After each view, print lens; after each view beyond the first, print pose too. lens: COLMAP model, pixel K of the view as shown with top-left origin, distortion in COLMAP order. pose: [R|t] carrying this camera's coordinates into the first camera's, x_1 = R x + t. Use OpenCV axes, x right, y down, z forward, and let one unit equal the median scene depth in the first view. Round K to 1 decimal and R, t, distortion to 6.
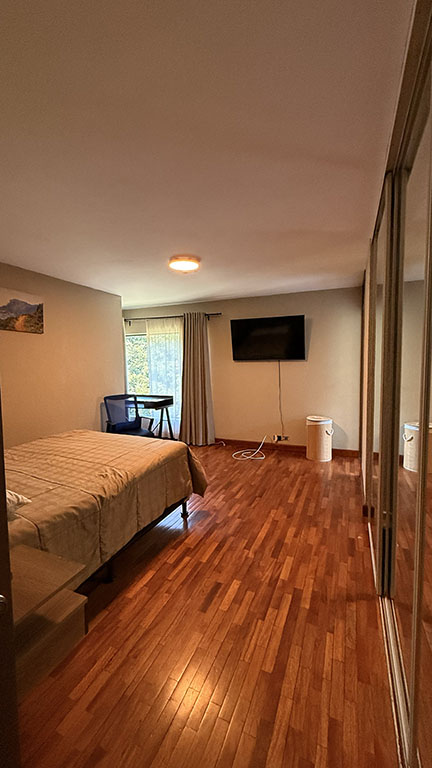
lens RADIAL K [[305.1, 0, 216.0], [0, 305.1, 384.0], [0, 0, 1]] dist [0.000321, -0.000069]
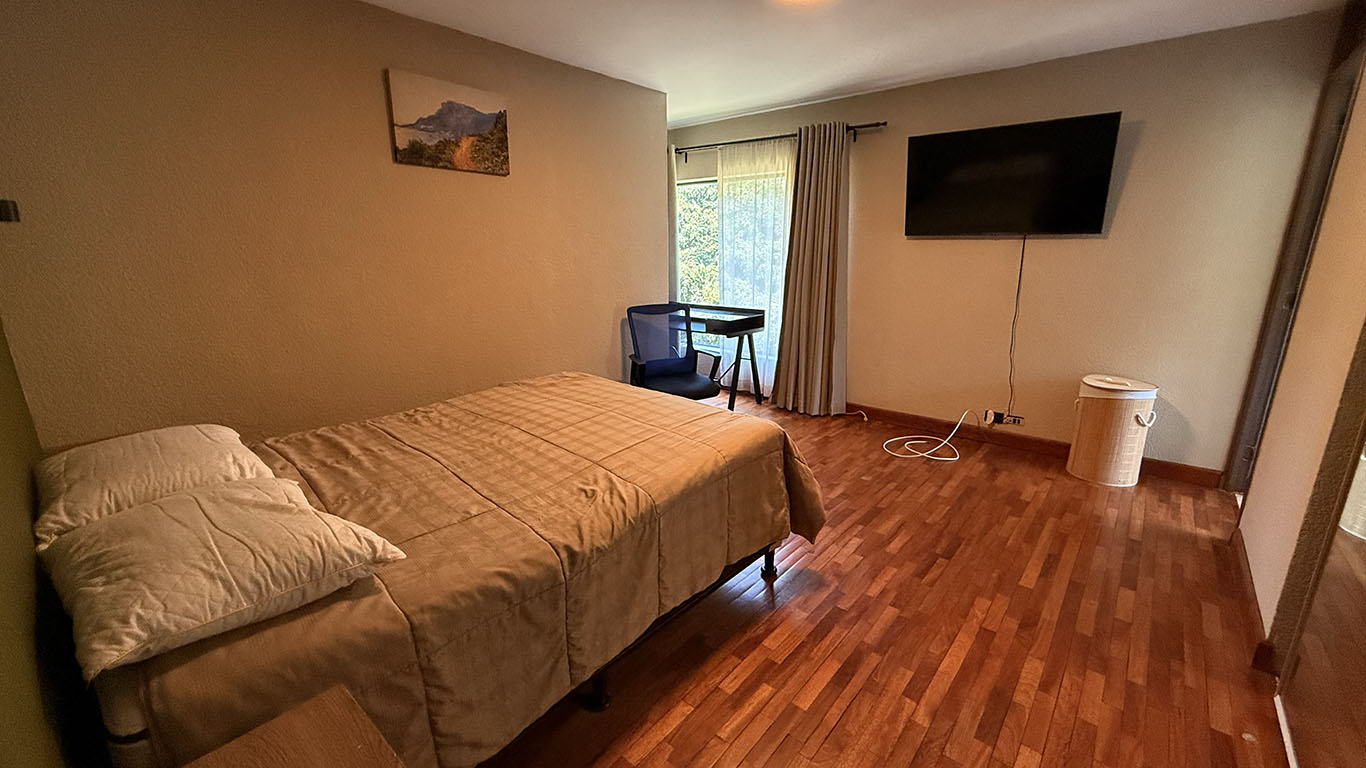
lens RADIAL K [[542.7, 0, 682.6], [0, 542.7, 385.0], [0, 0, 1]] dist [0.000321, -0.000069]
pose [[0.955025, 0.083232, -0.284606, -0.015384], [-0.029783, 0.981870, 0.187203, -0.003757], [0.295027, -0.170307, 0.940189, 0.206846]]
